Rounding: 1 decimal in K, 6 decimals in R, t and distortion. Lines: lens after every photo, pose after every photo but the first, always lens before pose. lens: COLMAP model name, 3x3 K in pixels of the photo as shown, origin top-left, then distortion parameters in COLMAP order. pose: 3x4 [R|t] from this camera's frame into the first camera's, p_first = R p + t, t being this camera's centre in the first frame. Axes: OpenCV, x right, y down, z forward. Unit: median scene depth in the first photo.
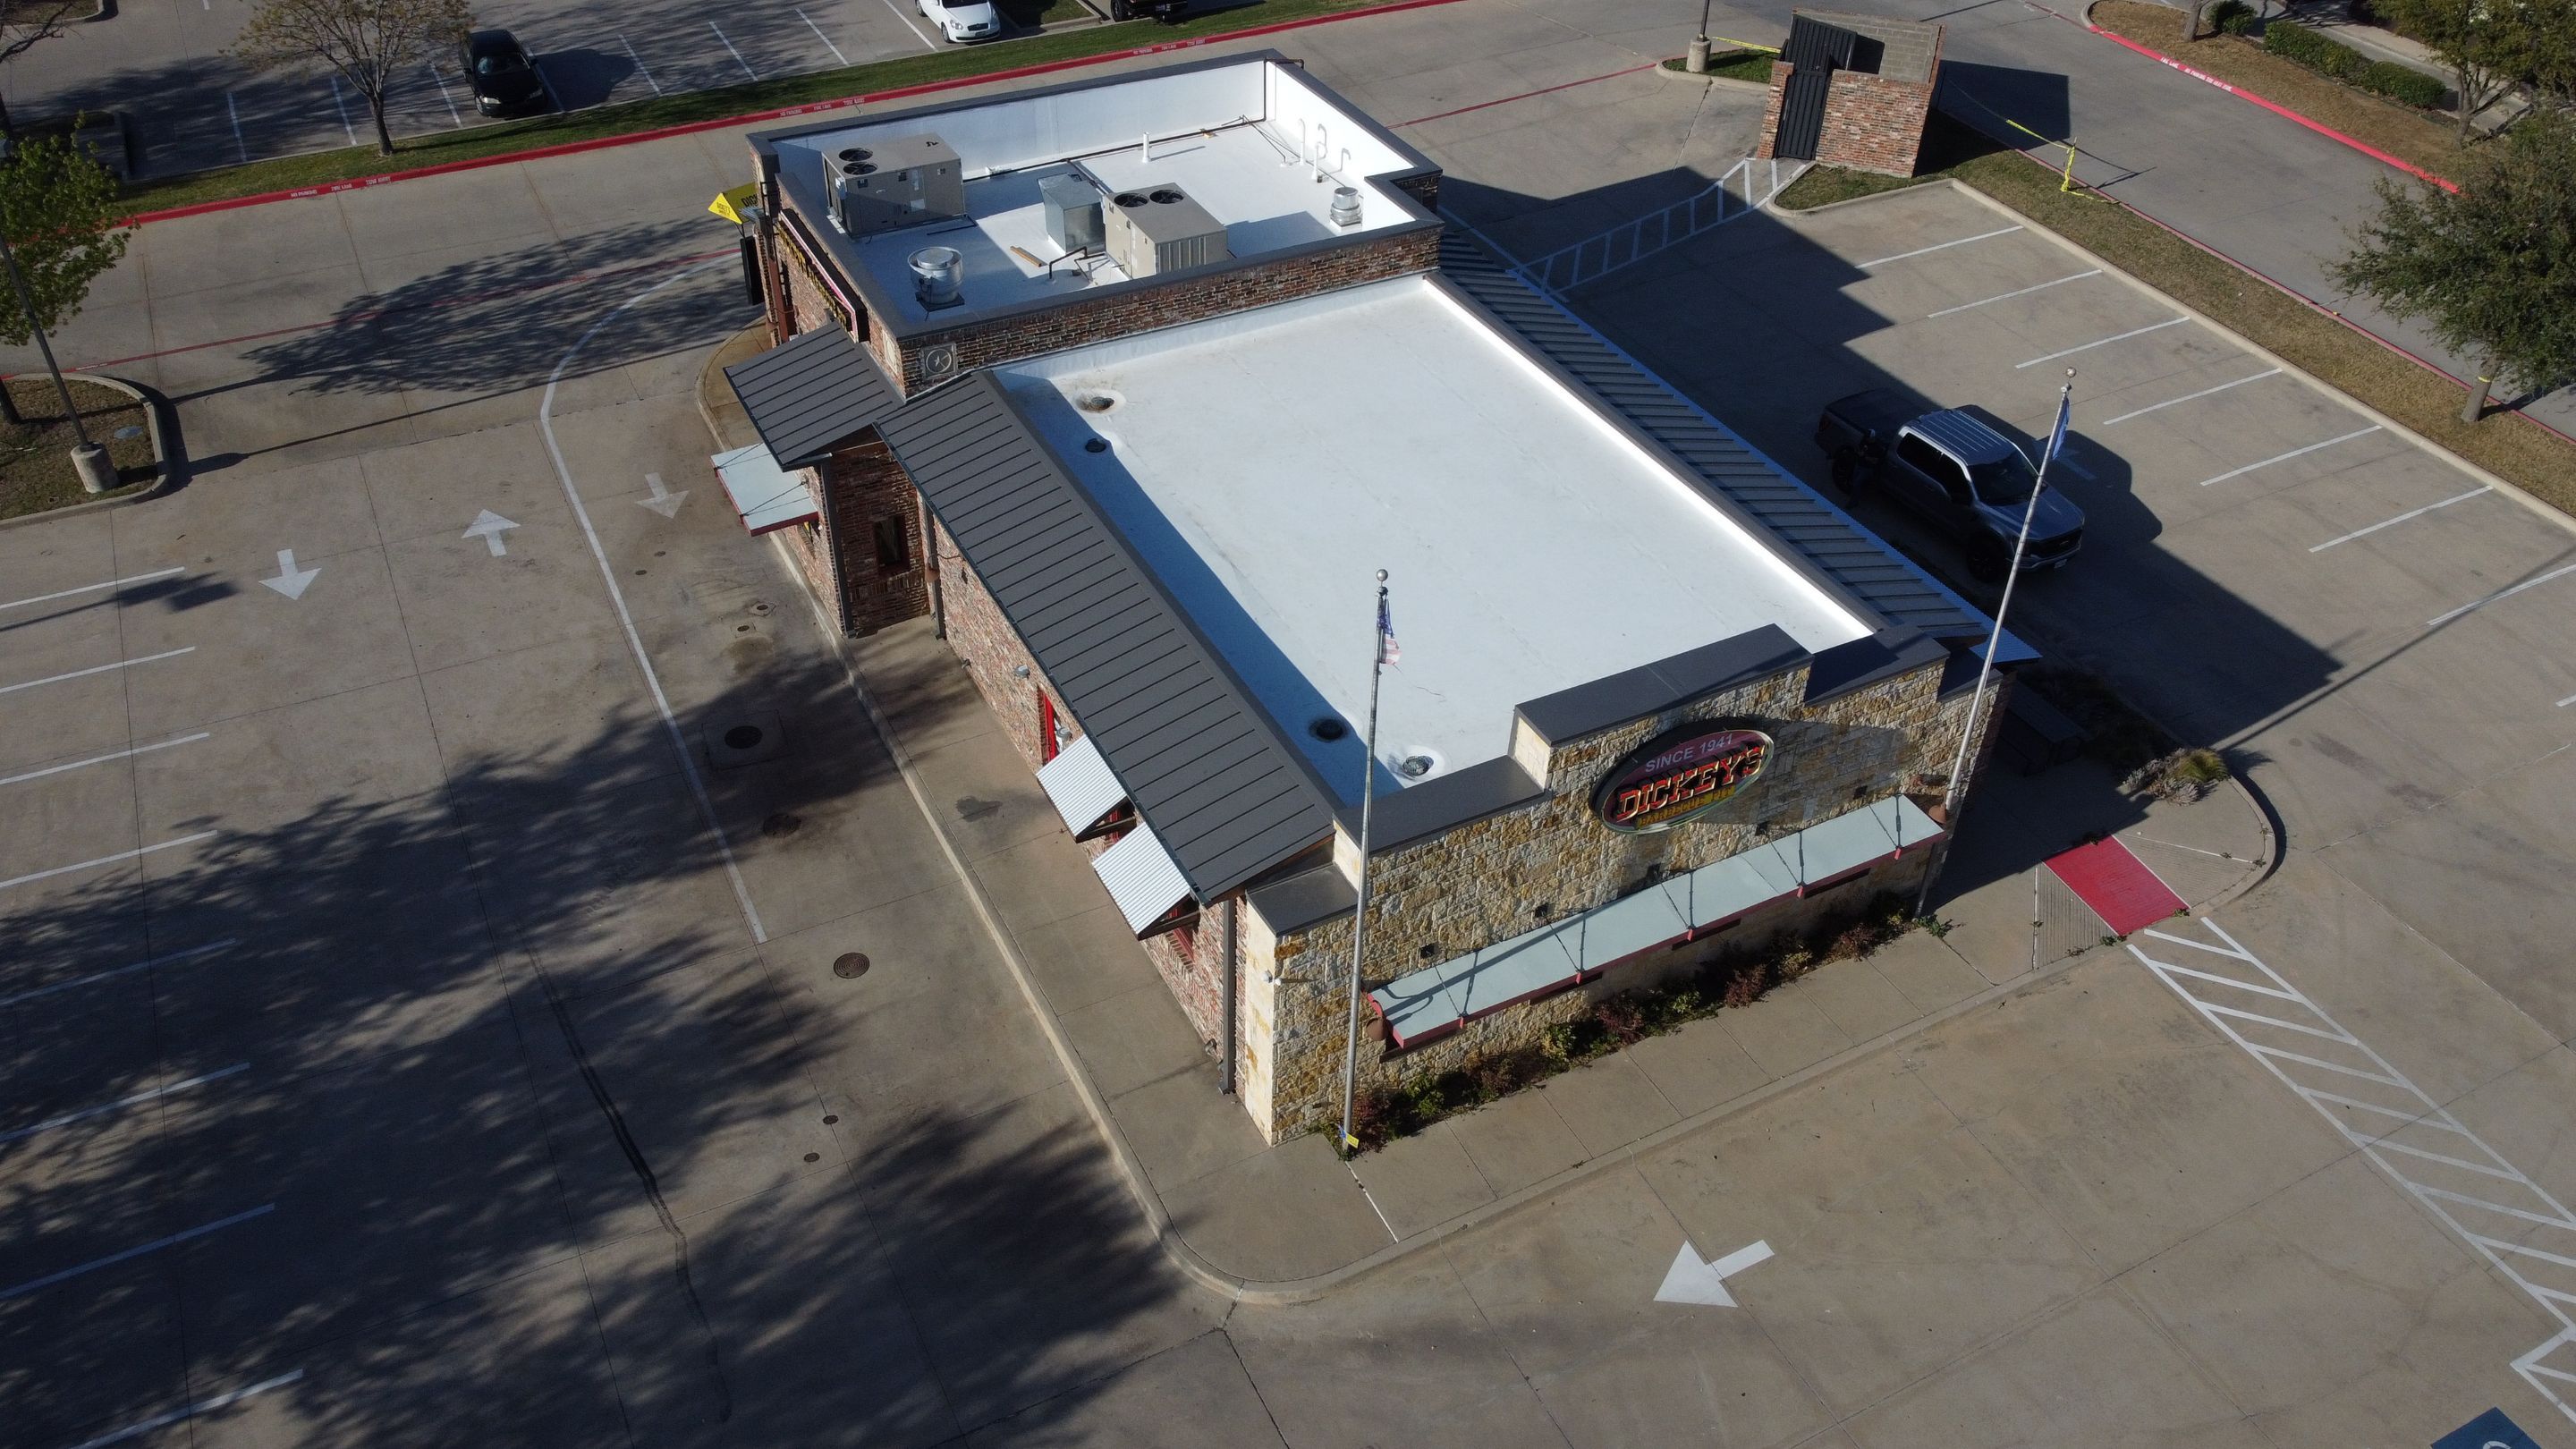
lens RADIAL K [[1950.8, 0, 1290.0], [0, 1950.8, 709.8], [0, 0, 1]] dist [0.003158, -0.006198]
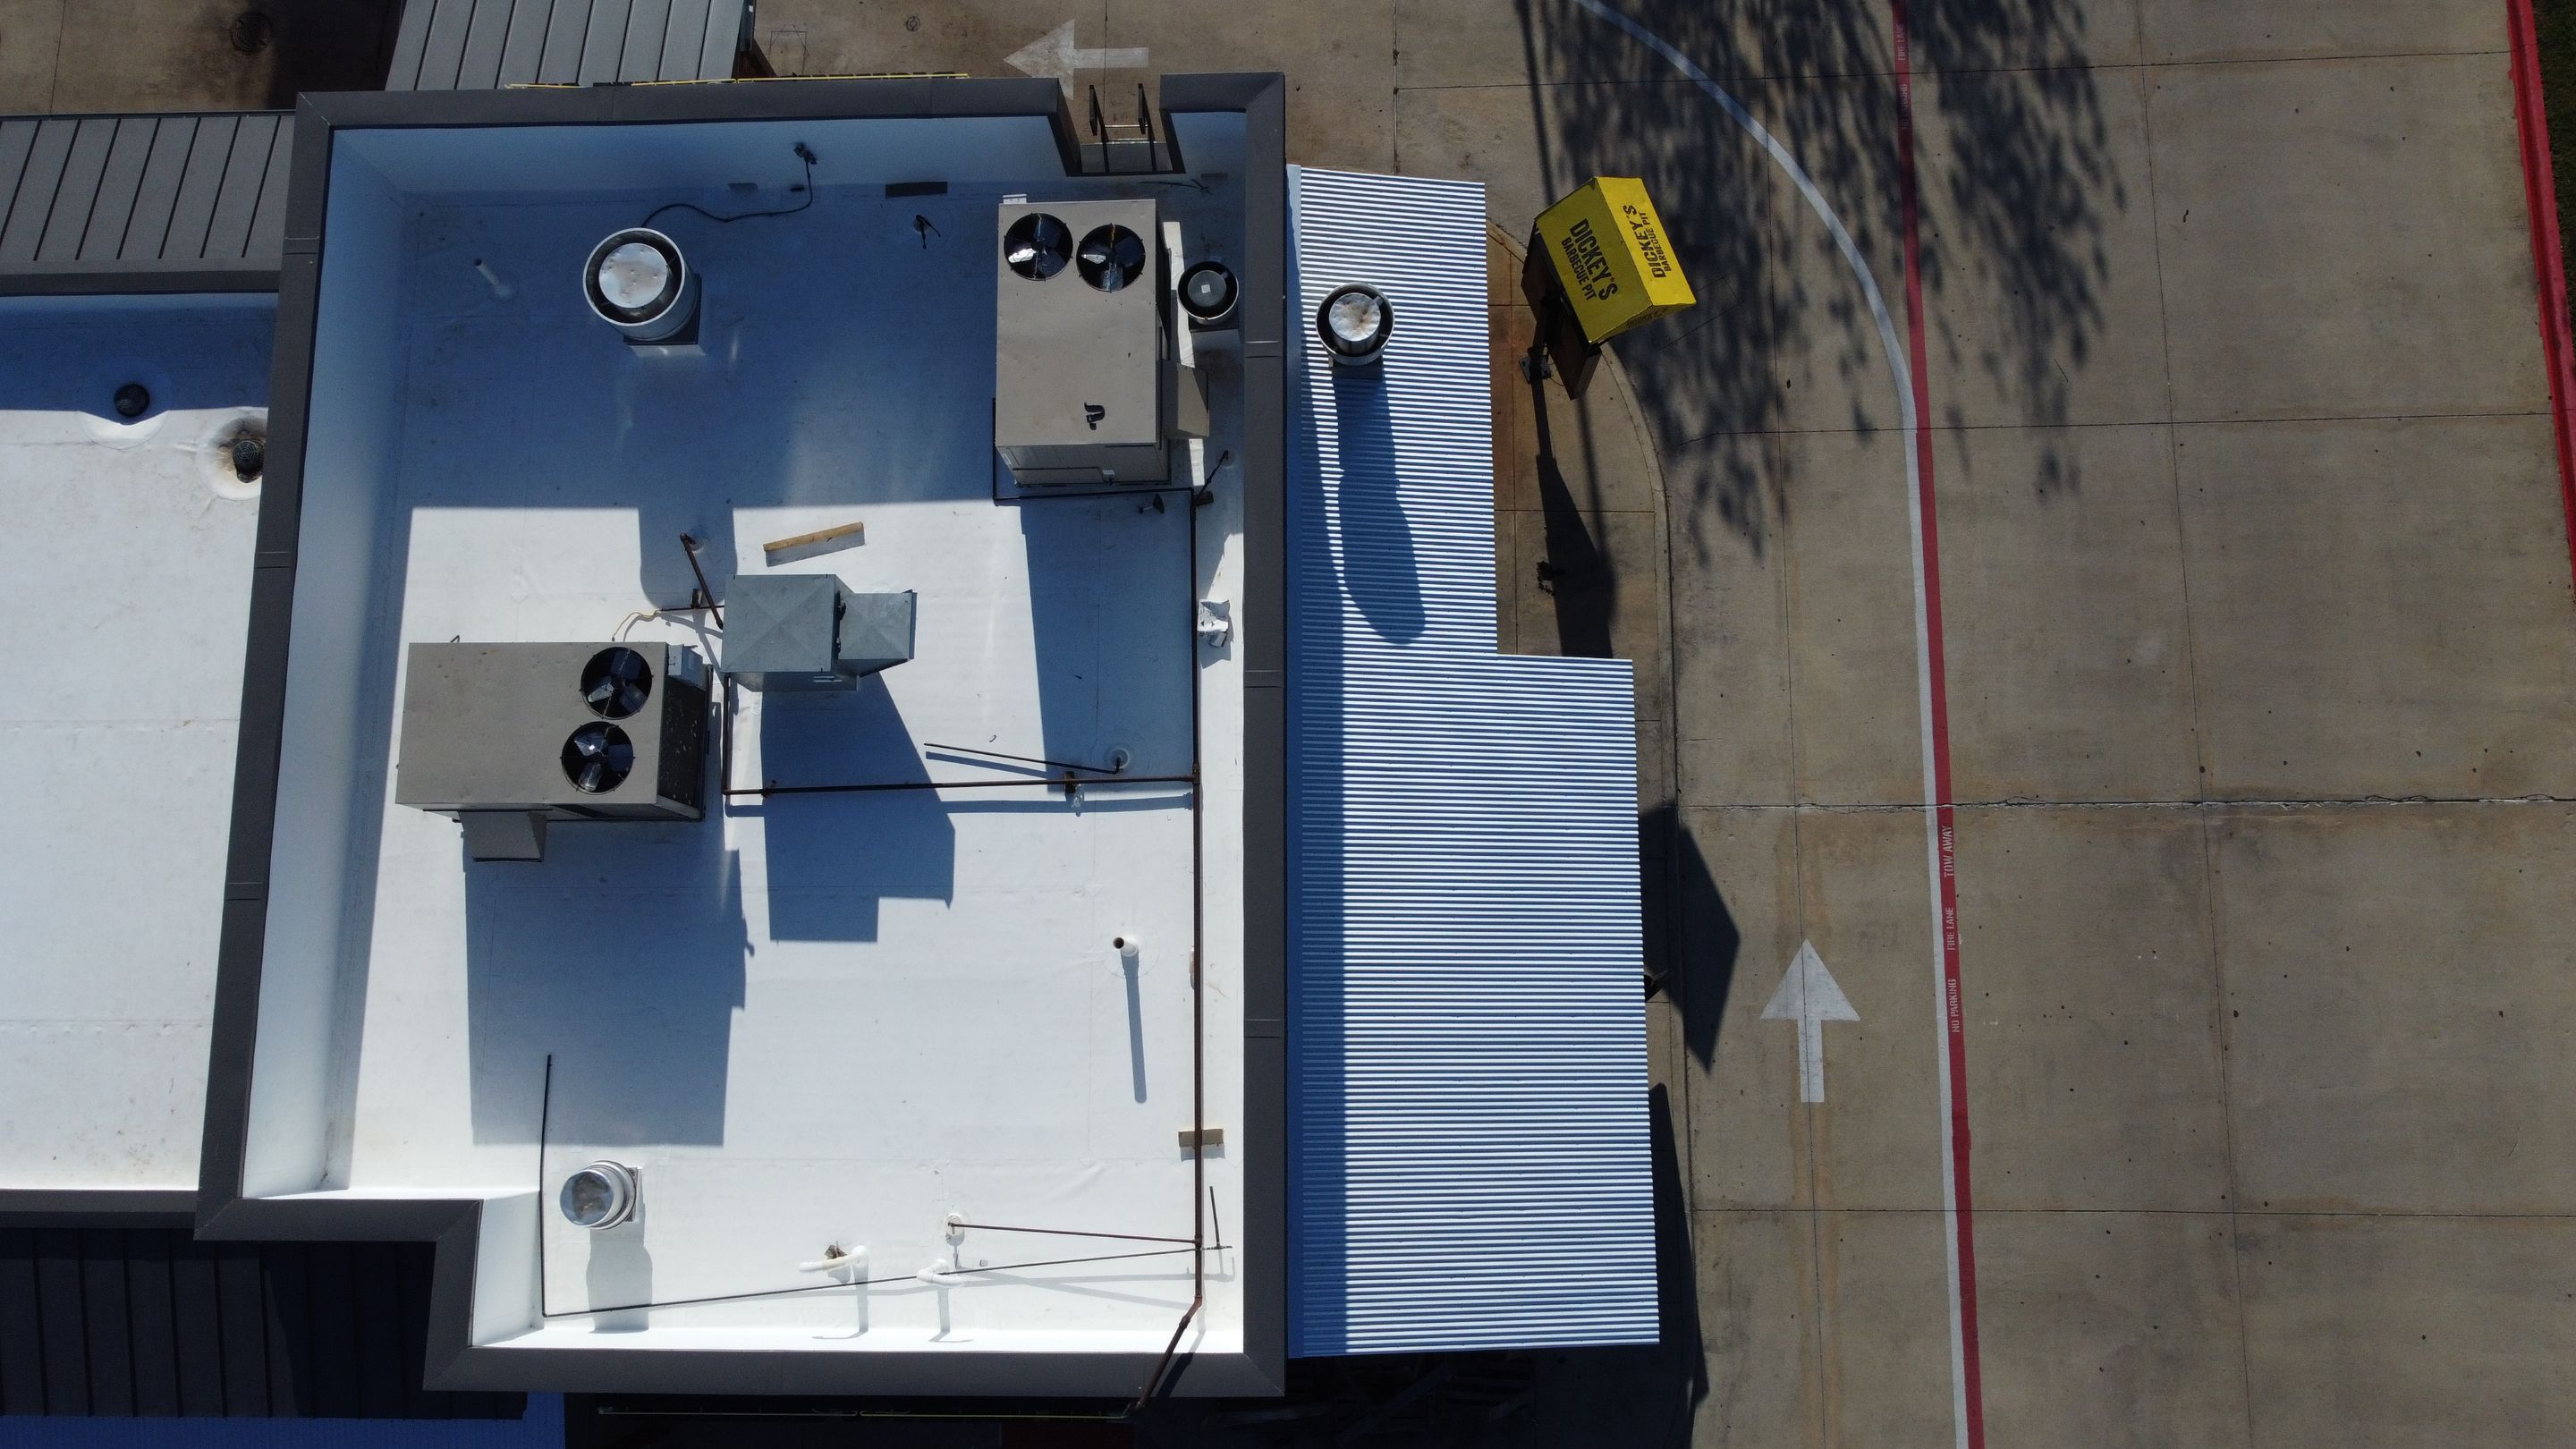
lens RADIAL K [[1950.8, 0, 1284.0], [0, 1950.8, 718.9], [0, 0, 1]] dist [0.003158, -0.006198]
pose [[-0.460581, 0.875078, -0.148673, -0.097665], [-0.520817, -0.130800, 0.843588, -0.943723], [0.718759, 0.465972, 0.516000, 1.106656]]
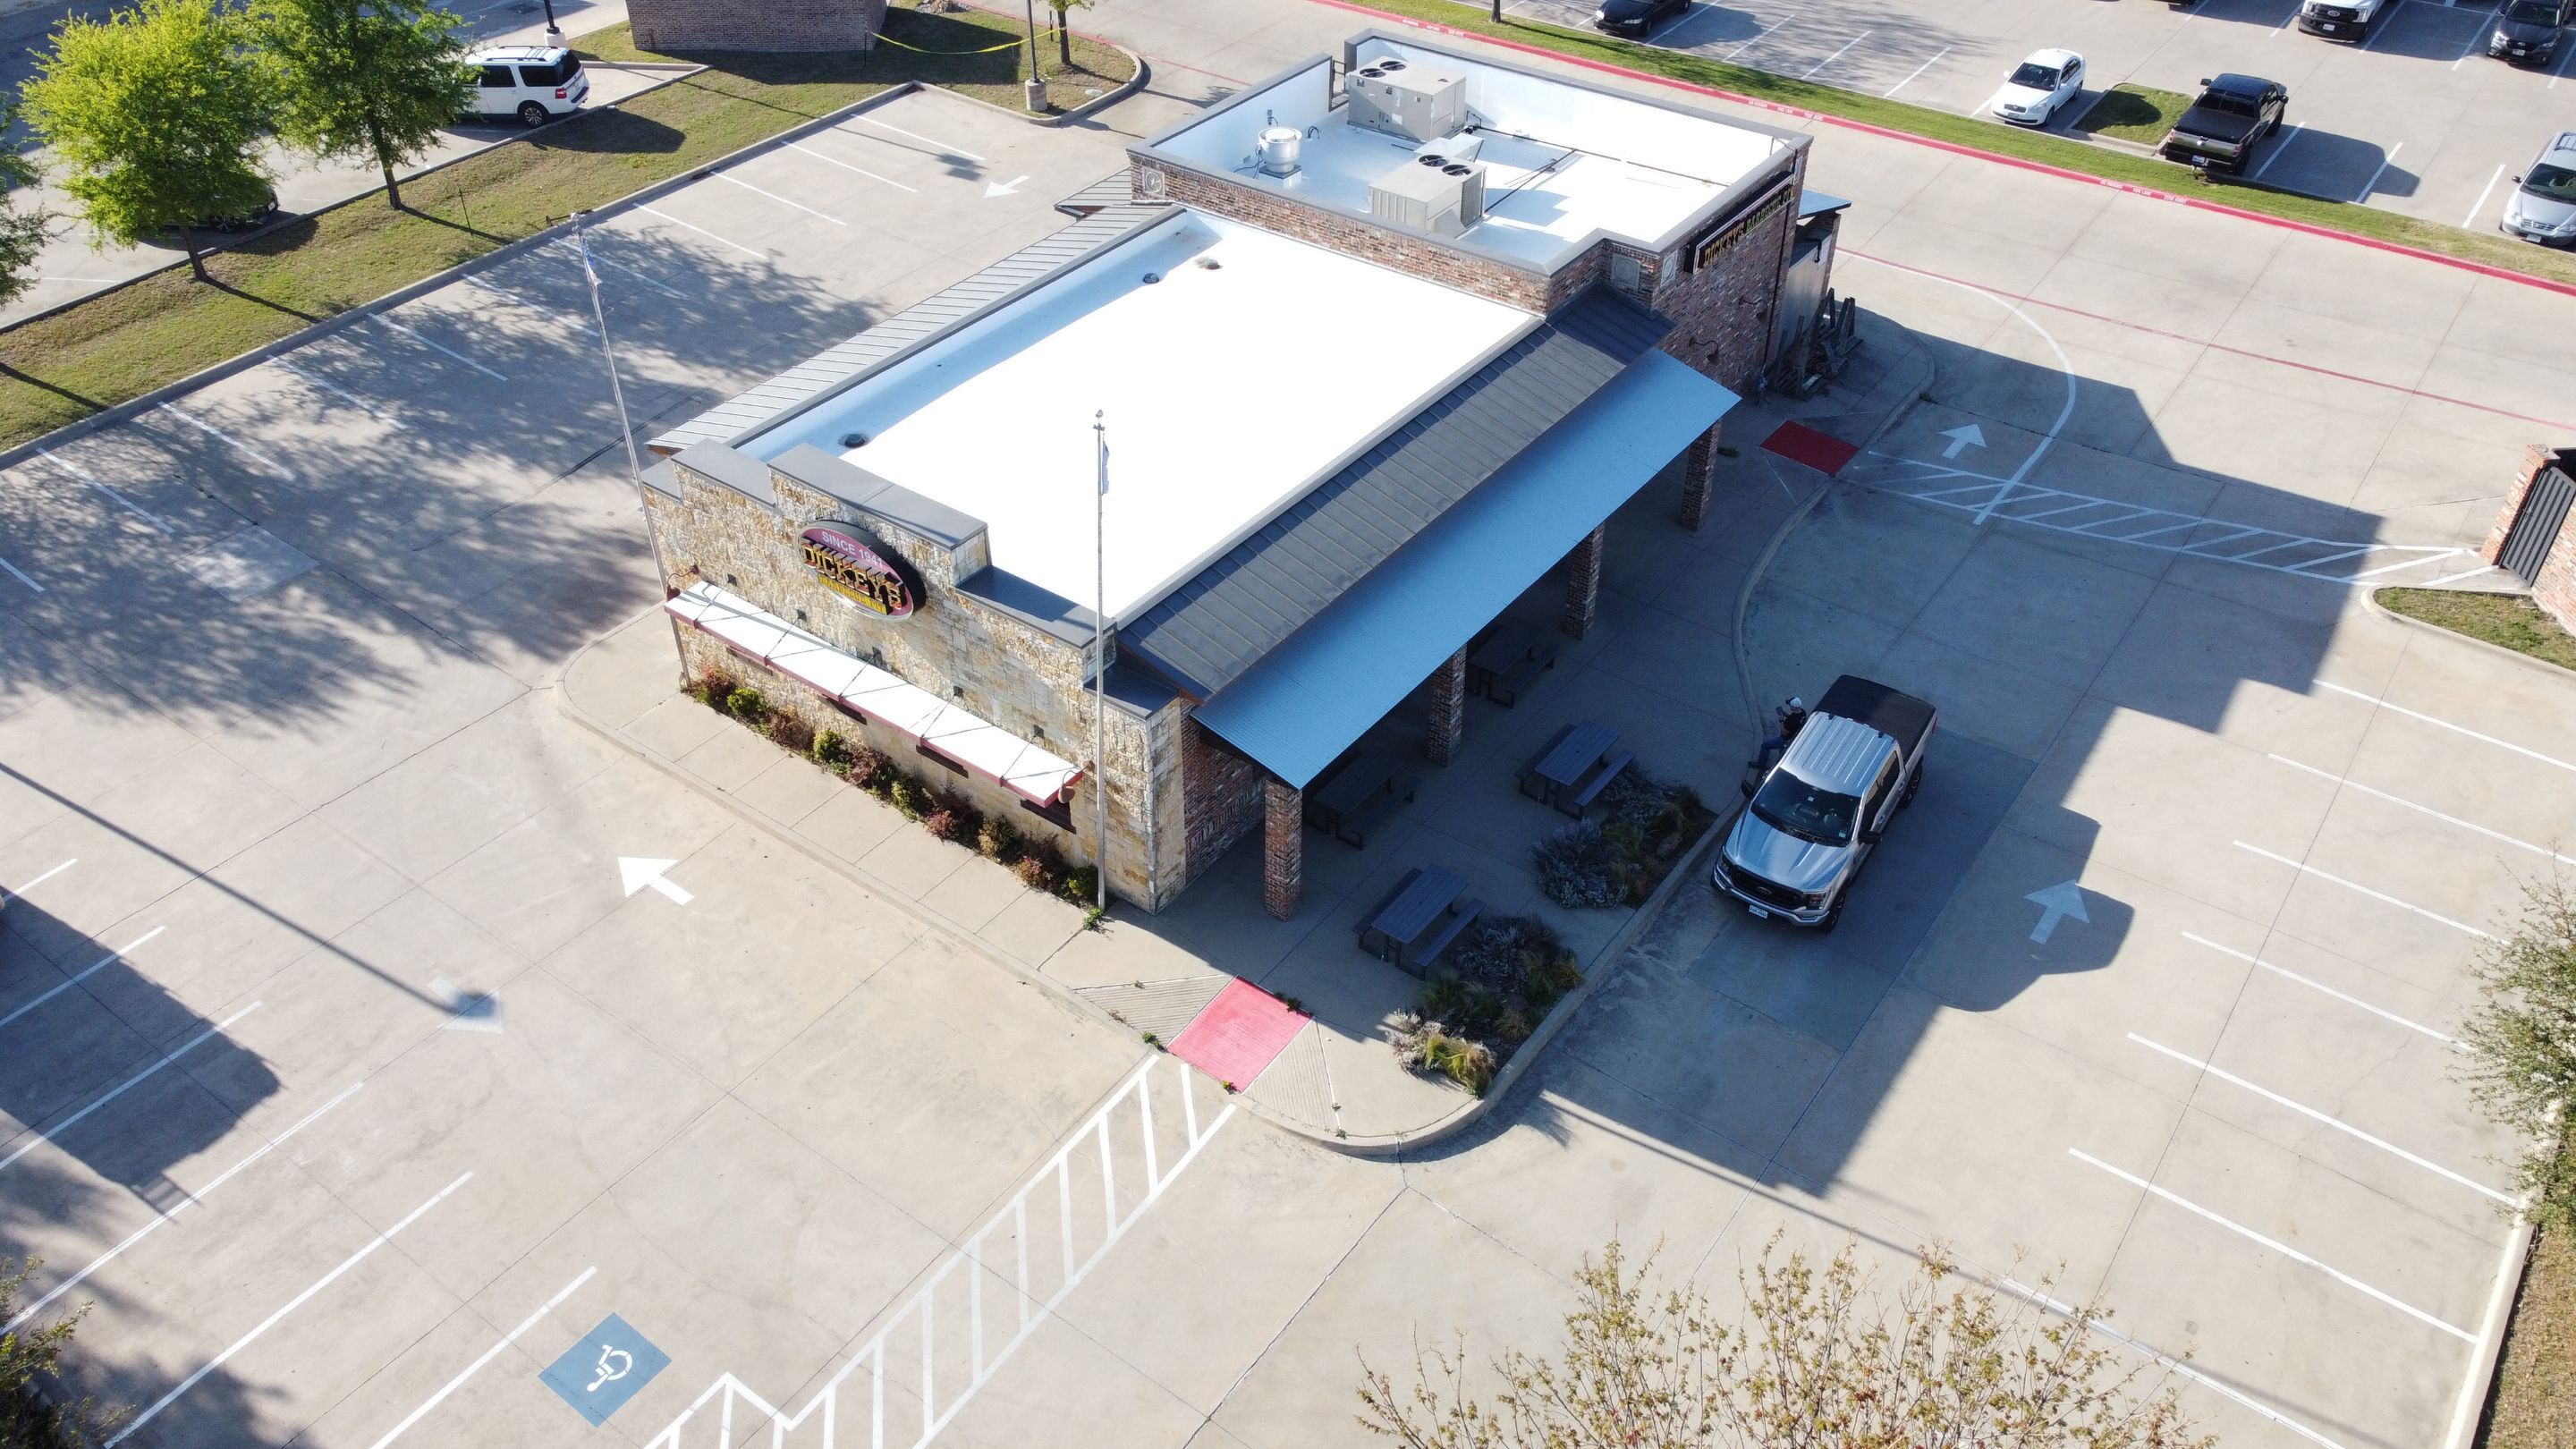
lens RADIAL K [[1950.8, 0, 1284.9], [0, 1950.8, 720.3], [0, 0, 1]] dist [0.003158, -0.006198]
pose [[0.443810, 0.541094, -0.714318, 1.101817], [-0.548797, 0.794270, 0.260687, -0.316900], [0.708417, 0.276320, 0.649456, 0.363791]]
